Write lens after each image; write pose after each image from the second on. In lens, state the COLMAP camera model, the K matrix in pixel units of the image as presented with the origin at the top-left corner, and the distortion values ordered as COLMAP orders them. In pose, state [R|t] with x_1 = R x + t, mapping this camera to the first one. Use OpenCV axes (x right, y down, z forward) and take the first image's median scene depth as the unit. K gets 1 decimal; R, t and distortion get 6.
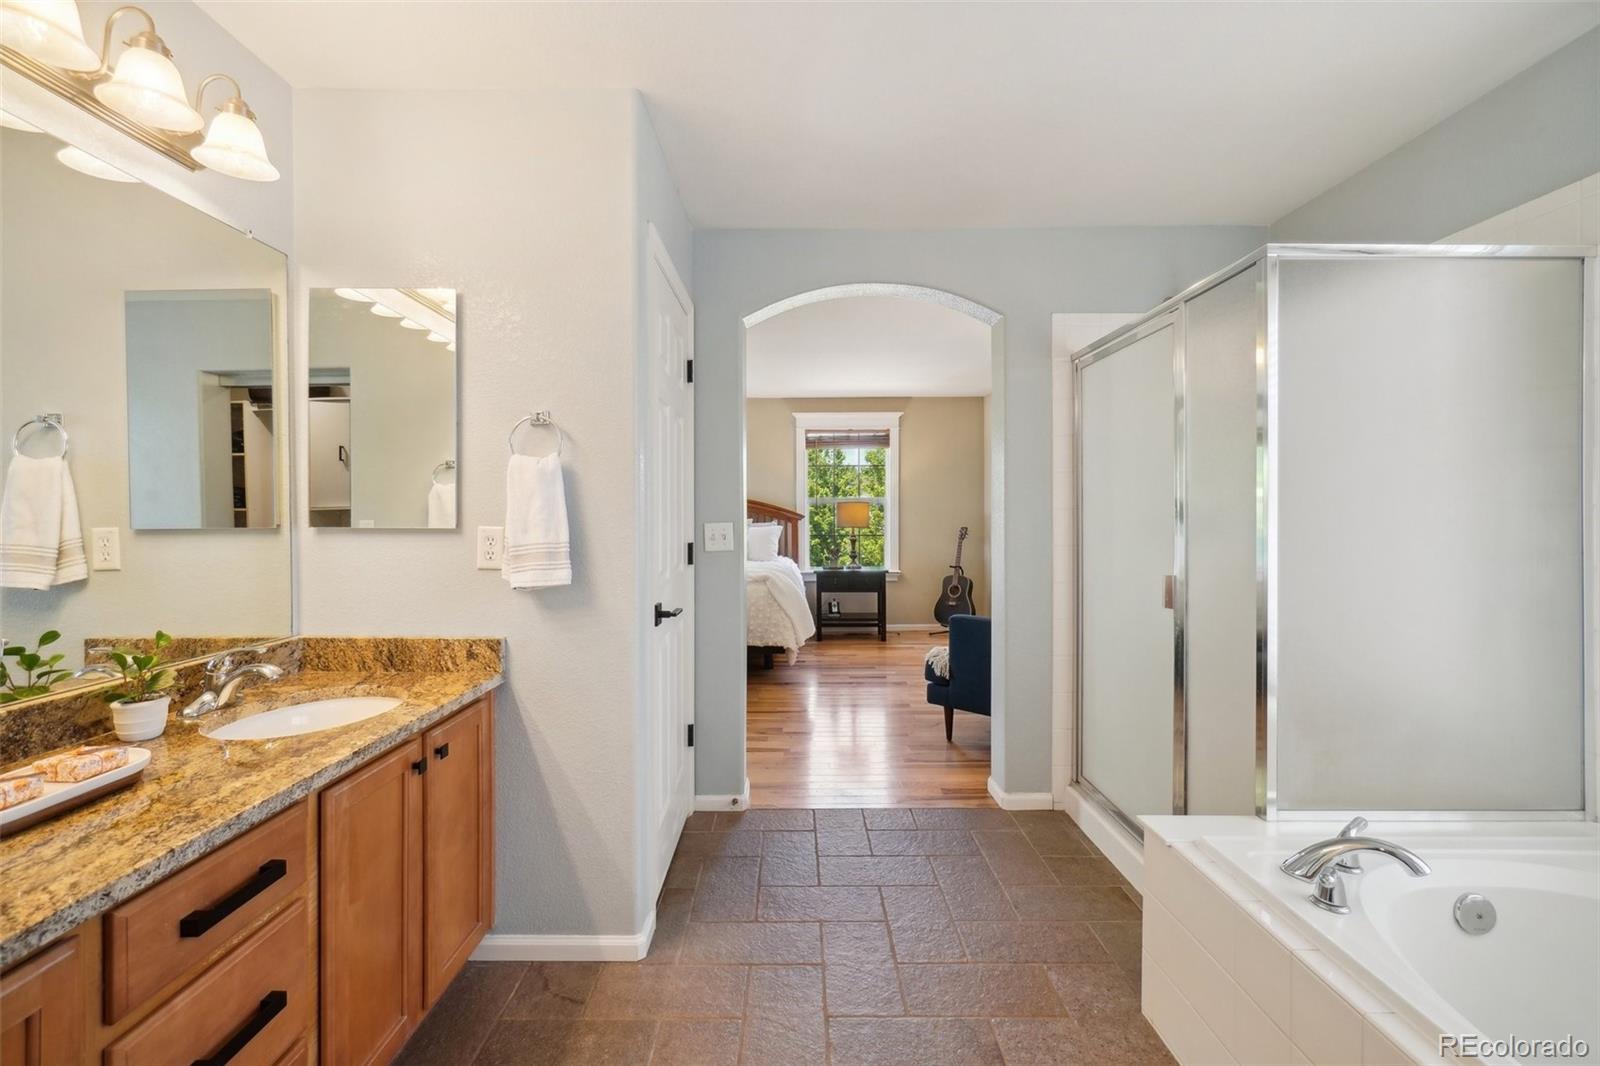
lens RADIAL K [[697.0, 0, 800.9], [0, 697.0, 520.3], [0, 0, 1]] dist [-0.006998, 0.002065]
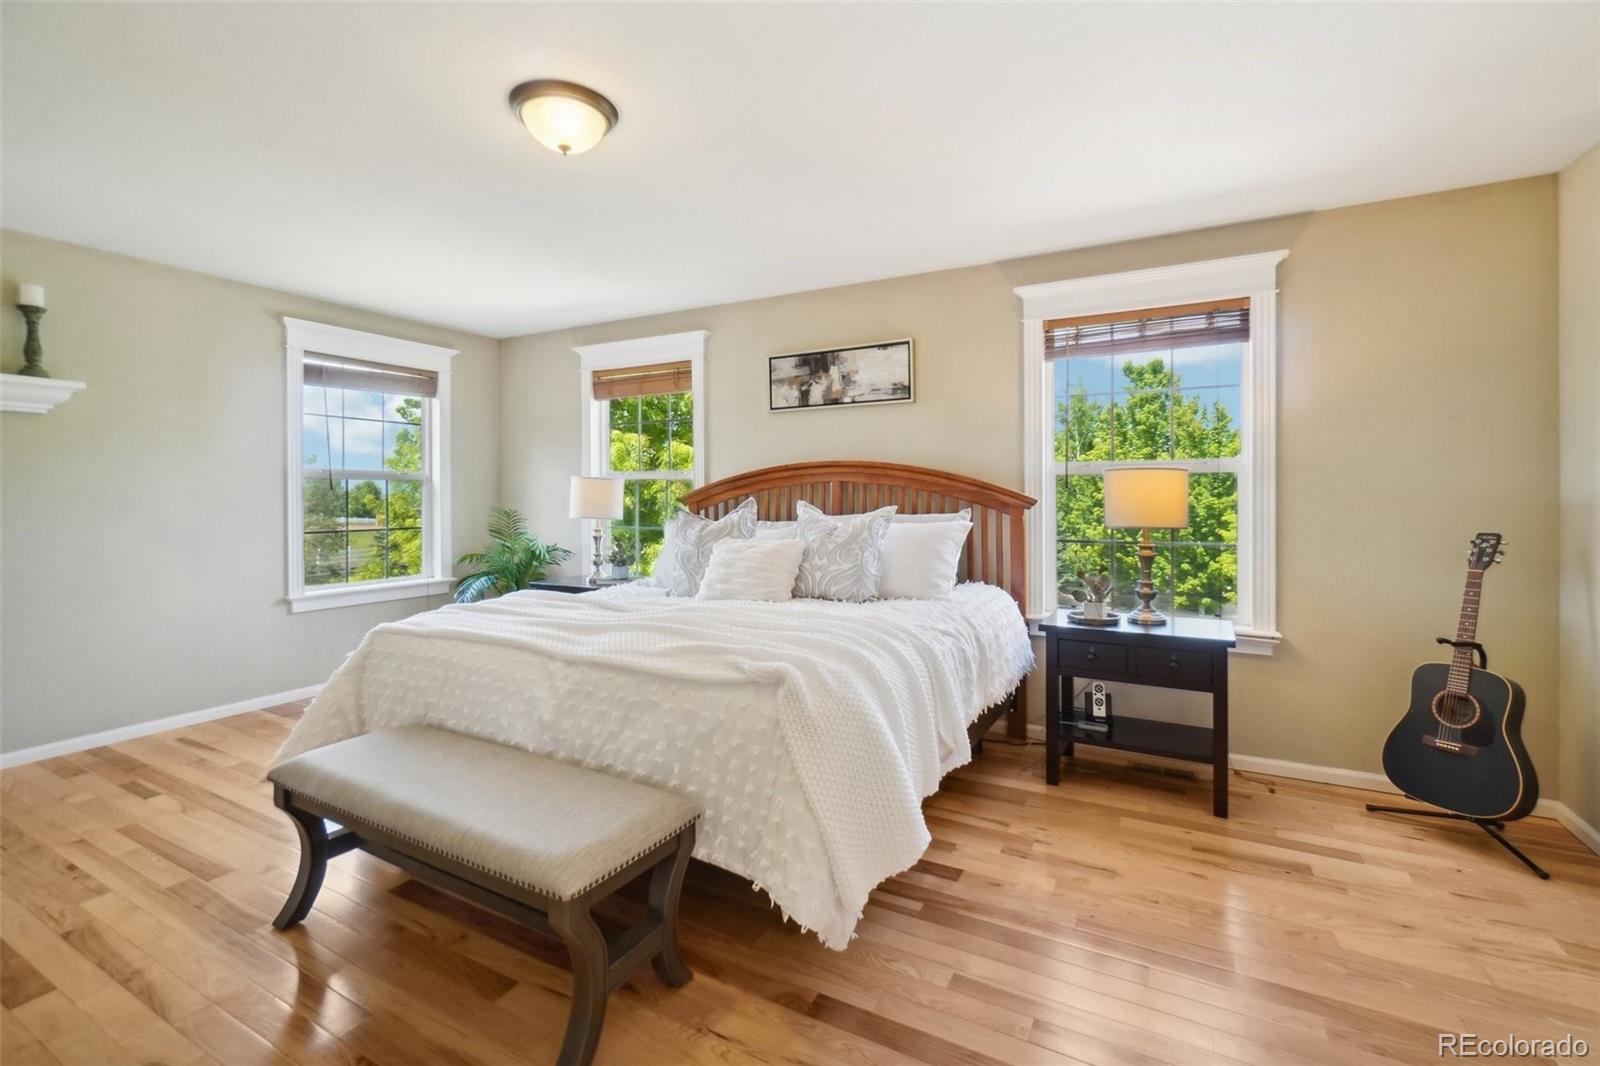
lens RADIAL K [[734.9, 0, 781.7], [0, 734.9, 495.3], [0, 0, 1]] dist [0.001608, 0.000312]
pose [[0.879492, 0.001639, -0.475911, 0.093326], [-0.005258, 0.999967, -0.006273, -0.005417], [0.475885, 0.008019, 0.879471, 0.490162]]
